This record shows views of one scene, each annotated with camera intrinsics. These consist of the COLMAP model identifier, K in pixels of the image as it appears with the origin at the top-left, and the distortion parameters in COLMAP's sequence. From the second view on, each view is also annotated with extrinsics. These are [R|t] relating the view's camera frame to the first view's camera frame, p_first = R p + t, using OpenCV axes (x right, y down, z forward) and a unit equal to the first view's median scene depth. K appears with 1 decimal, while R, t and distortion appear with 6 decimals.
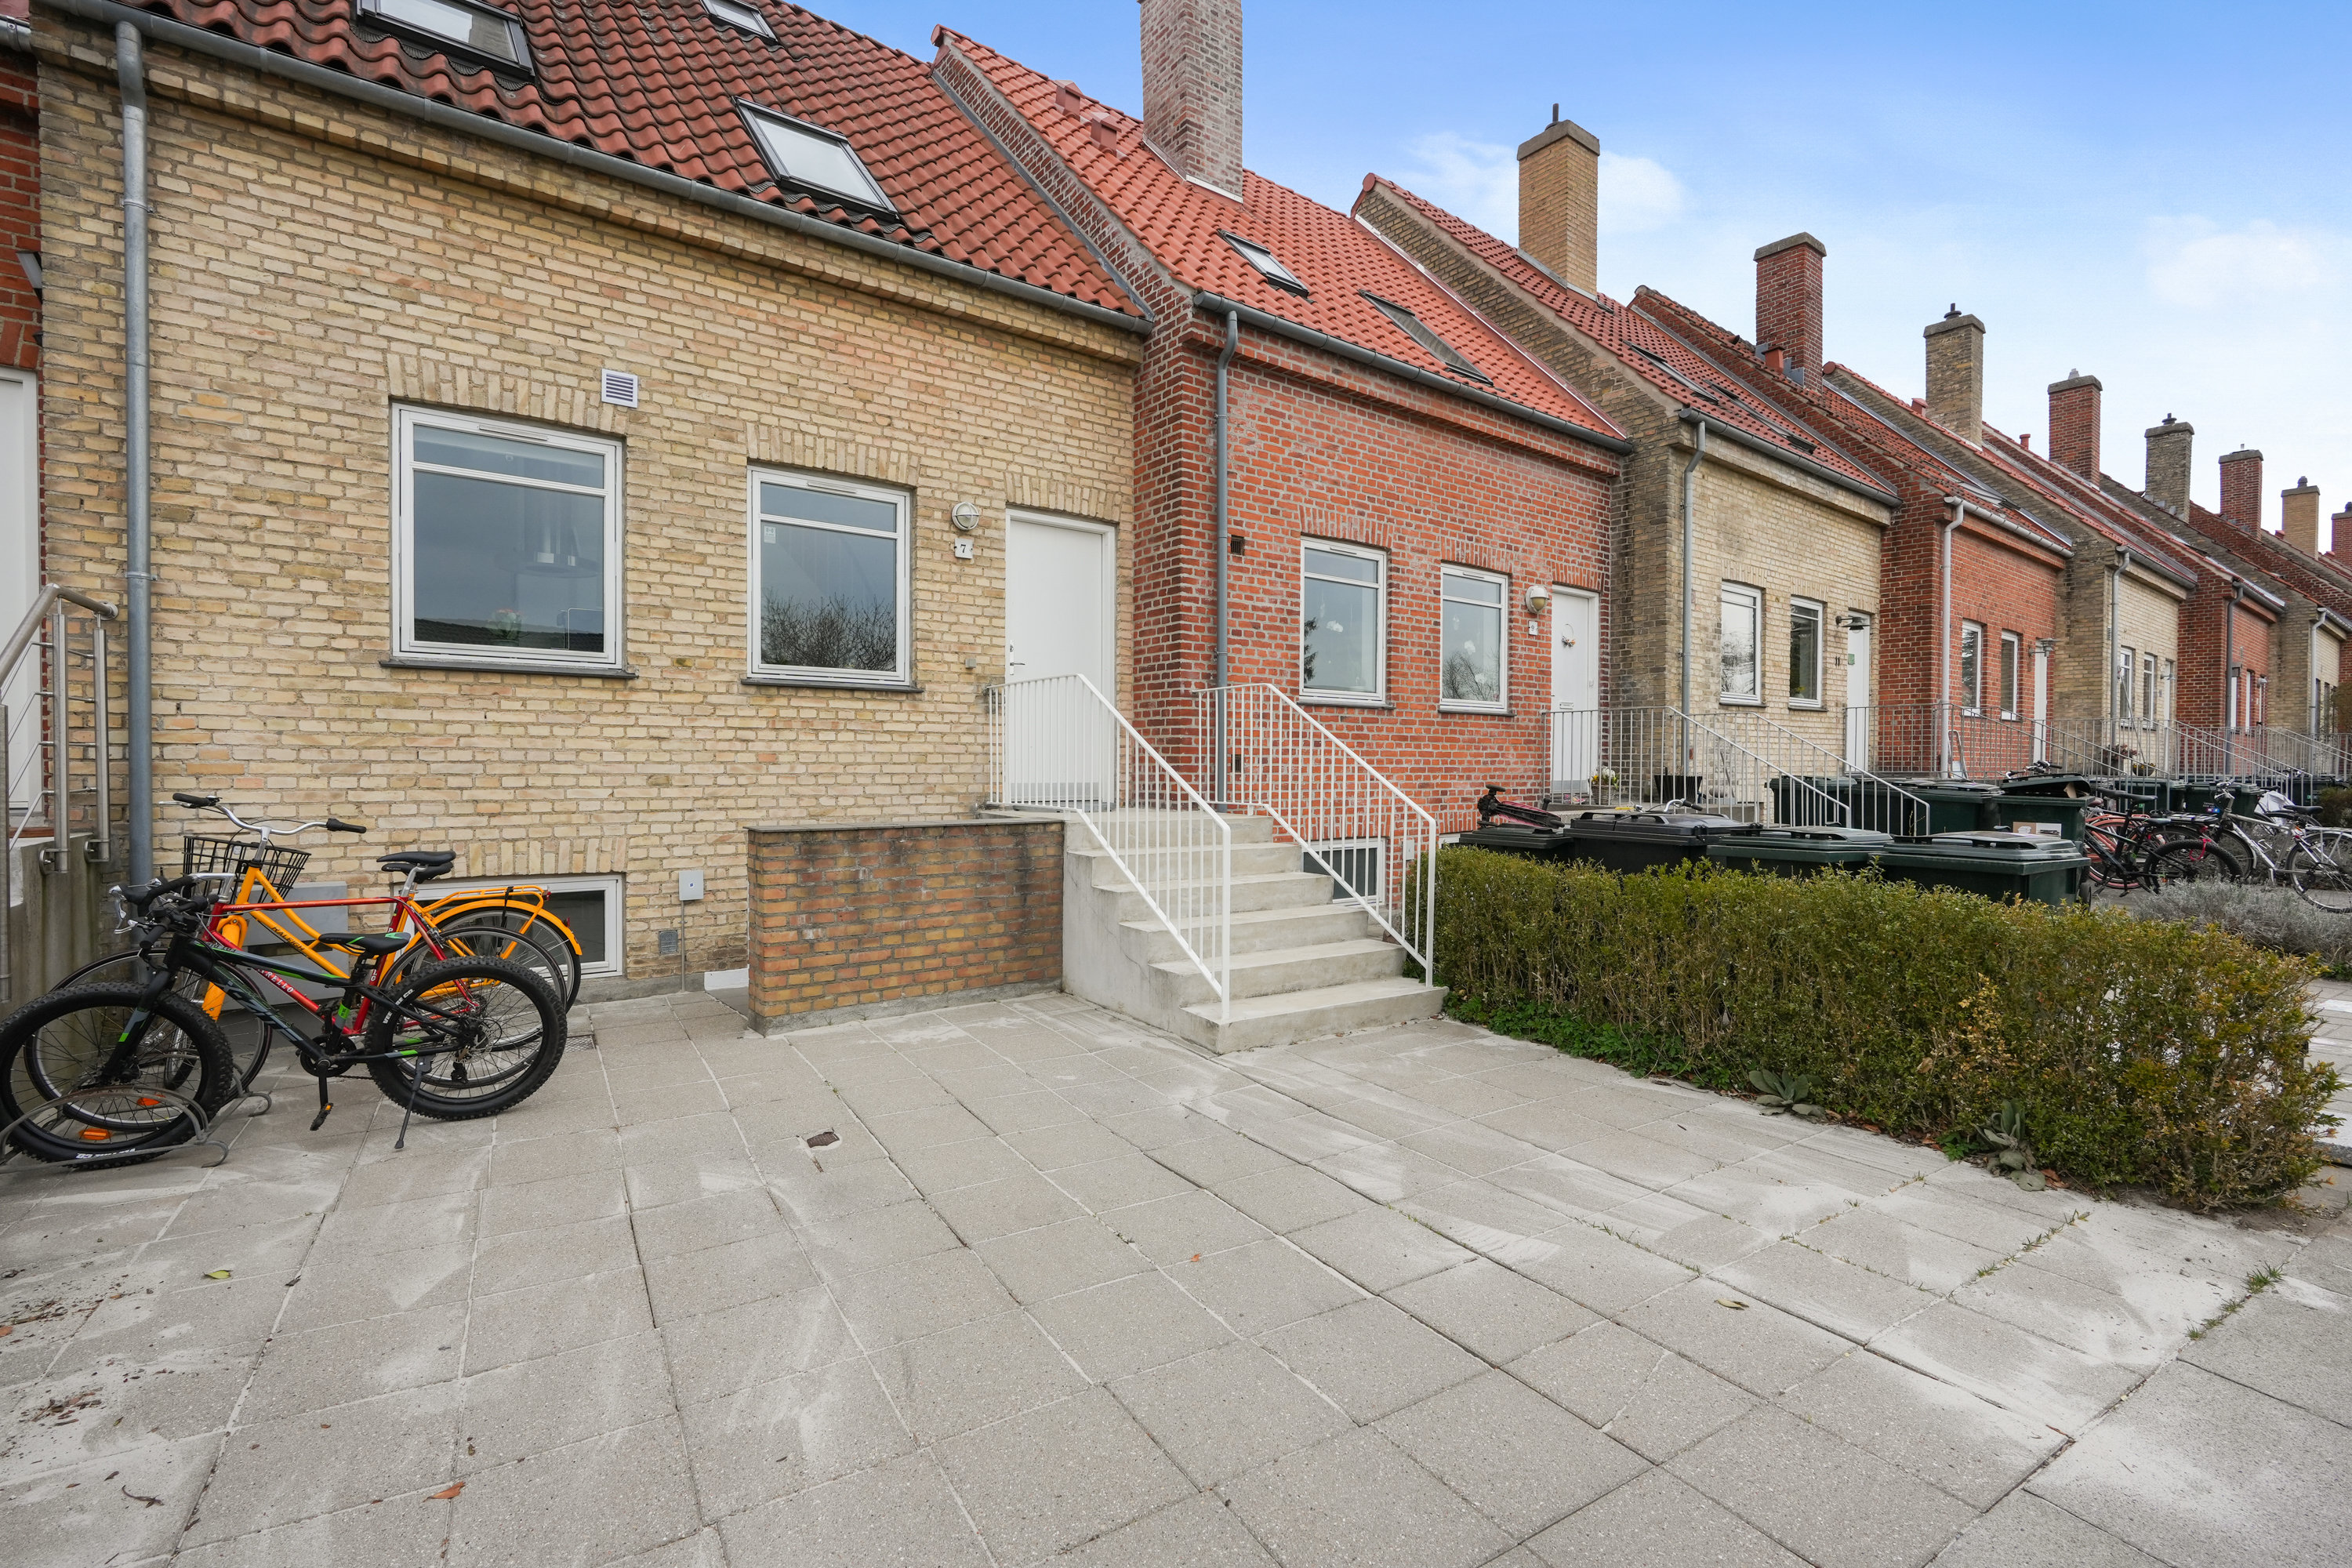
lens RADIAL K [[1116.6, 0, 1173.6], [0, 1116.6, 790.0], [0, 0, 1]] dist [-0.014590, 0.006479]
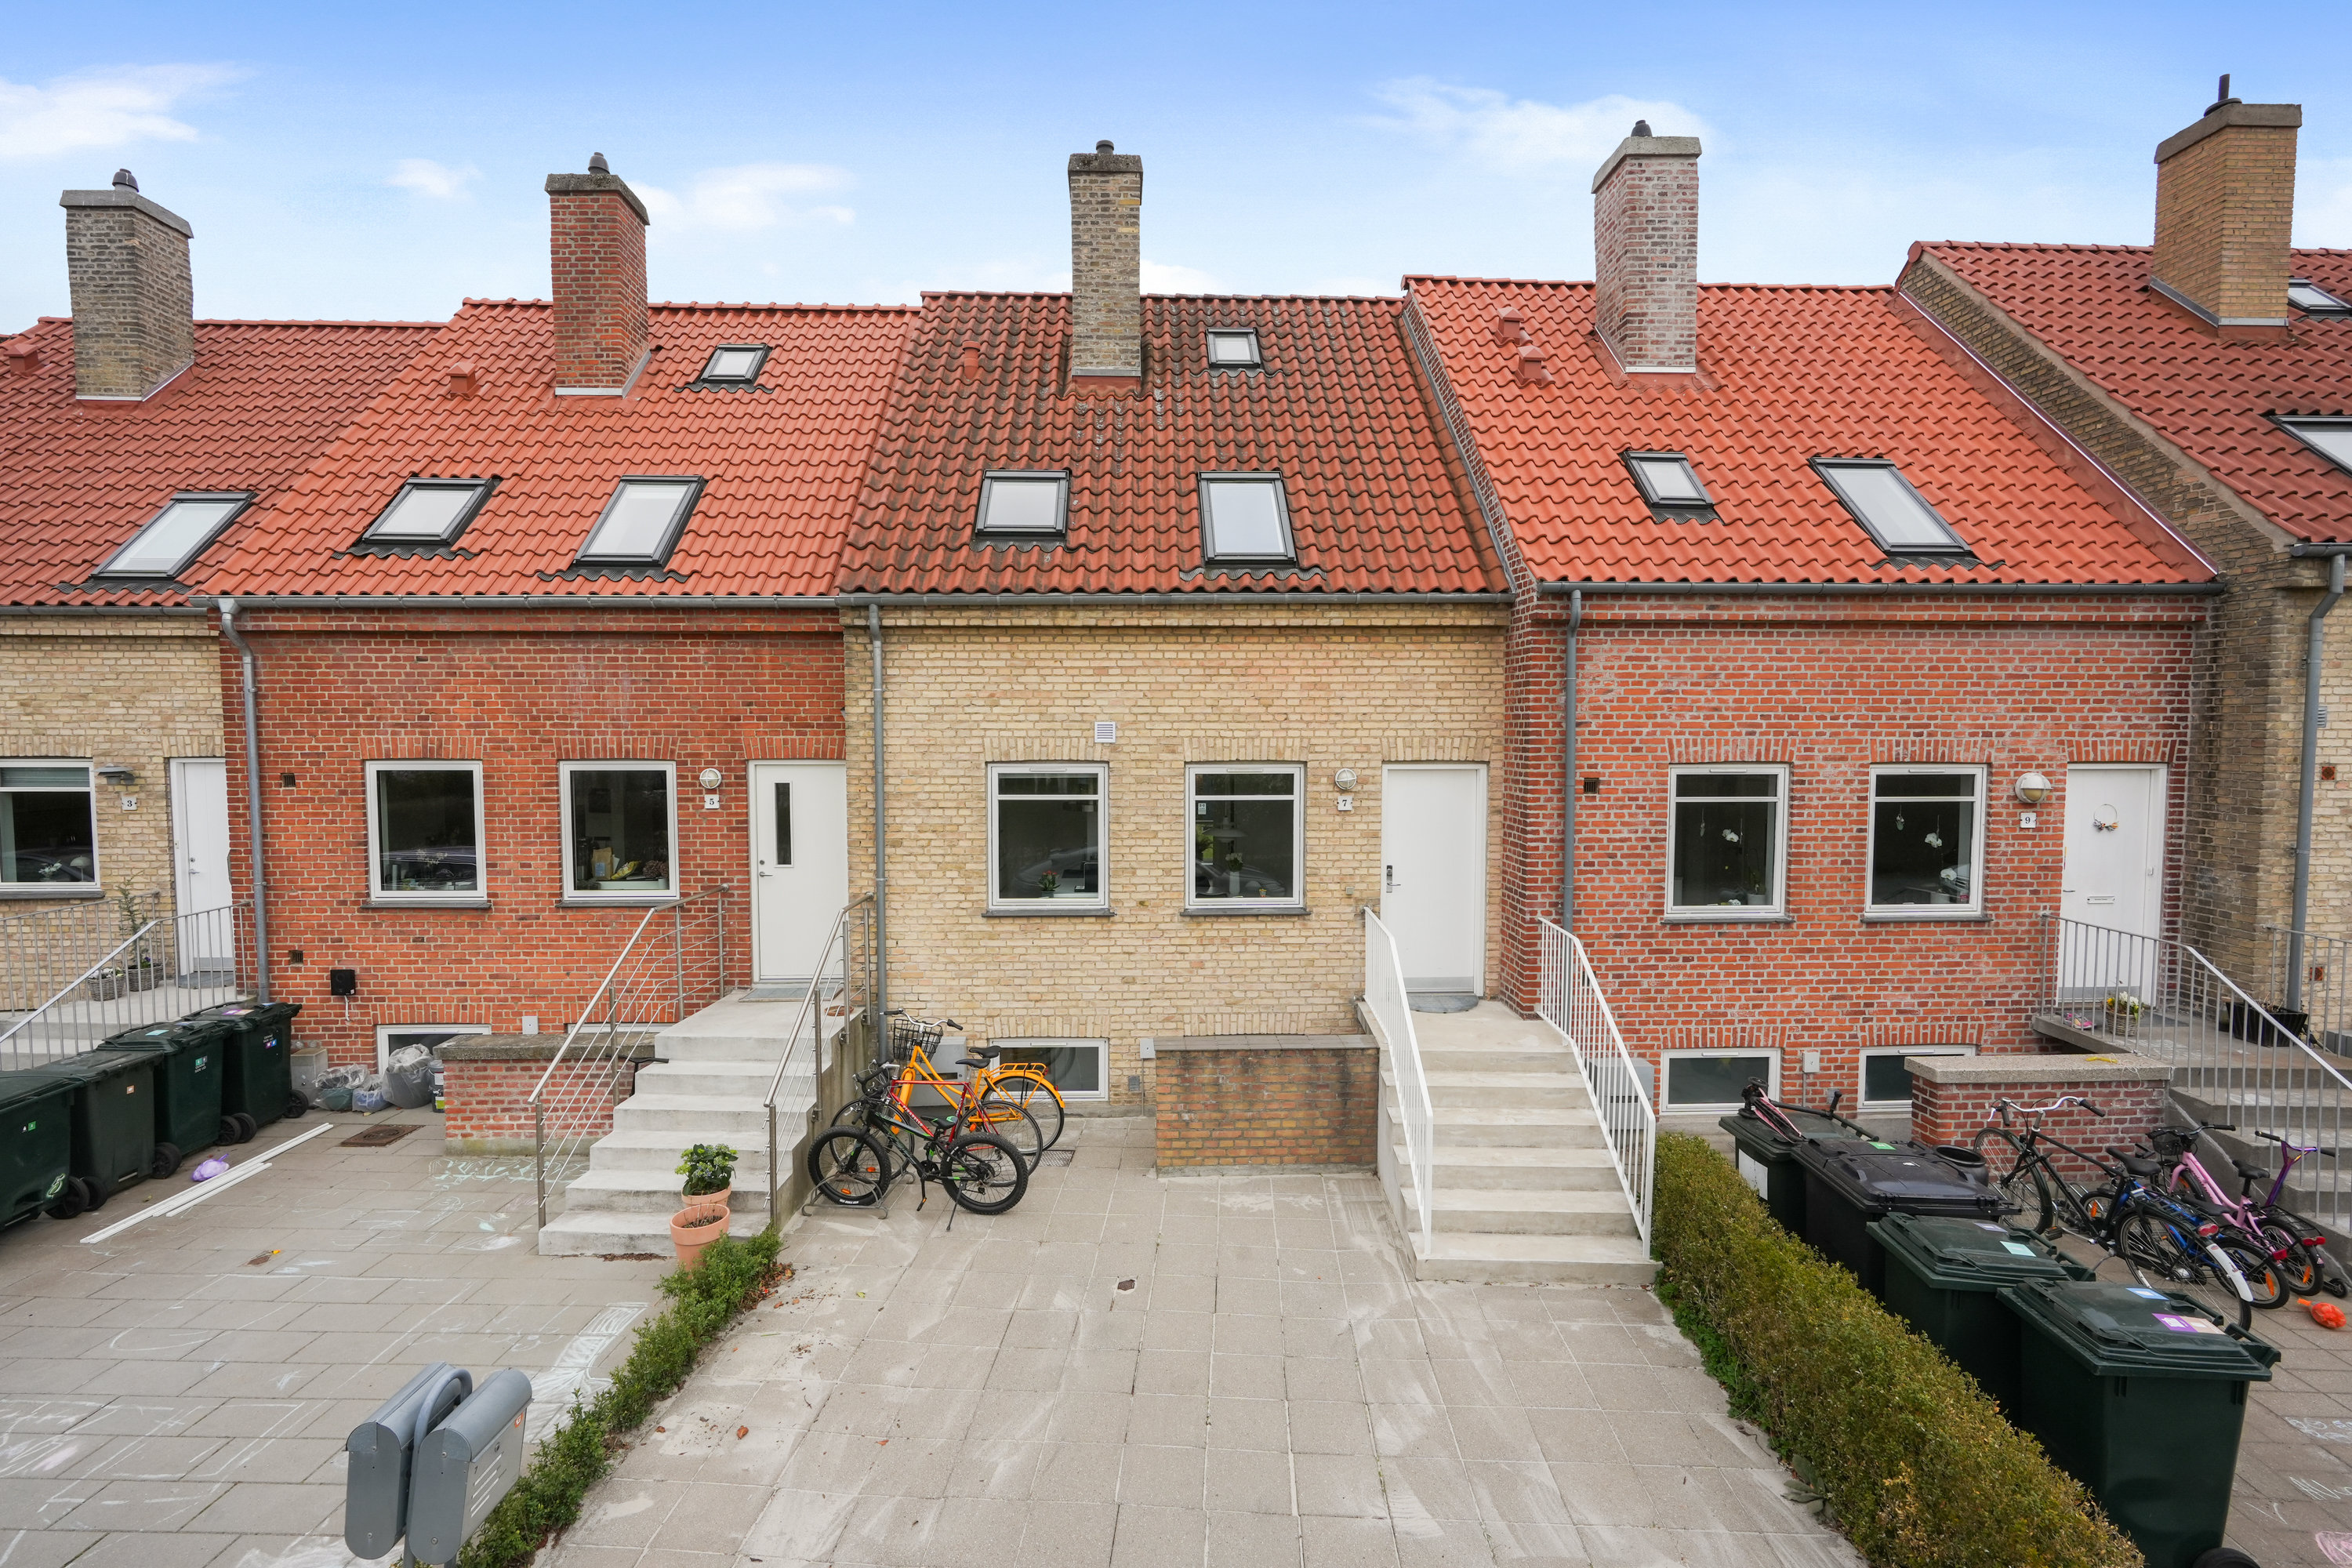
lens RADIAL K [[1116.6, 0, 1098.2], [0, 1116.6, 753.5], [0, 0, 1]] dist [-0.014590, 0.006479]
pose [[0.786594, 0.013174, -0.617330, 0.407673], [0.003584, 0.999658, 0.025900, -0.321301], [0.617460, -0.022585, 0.786278, -0.217507]]
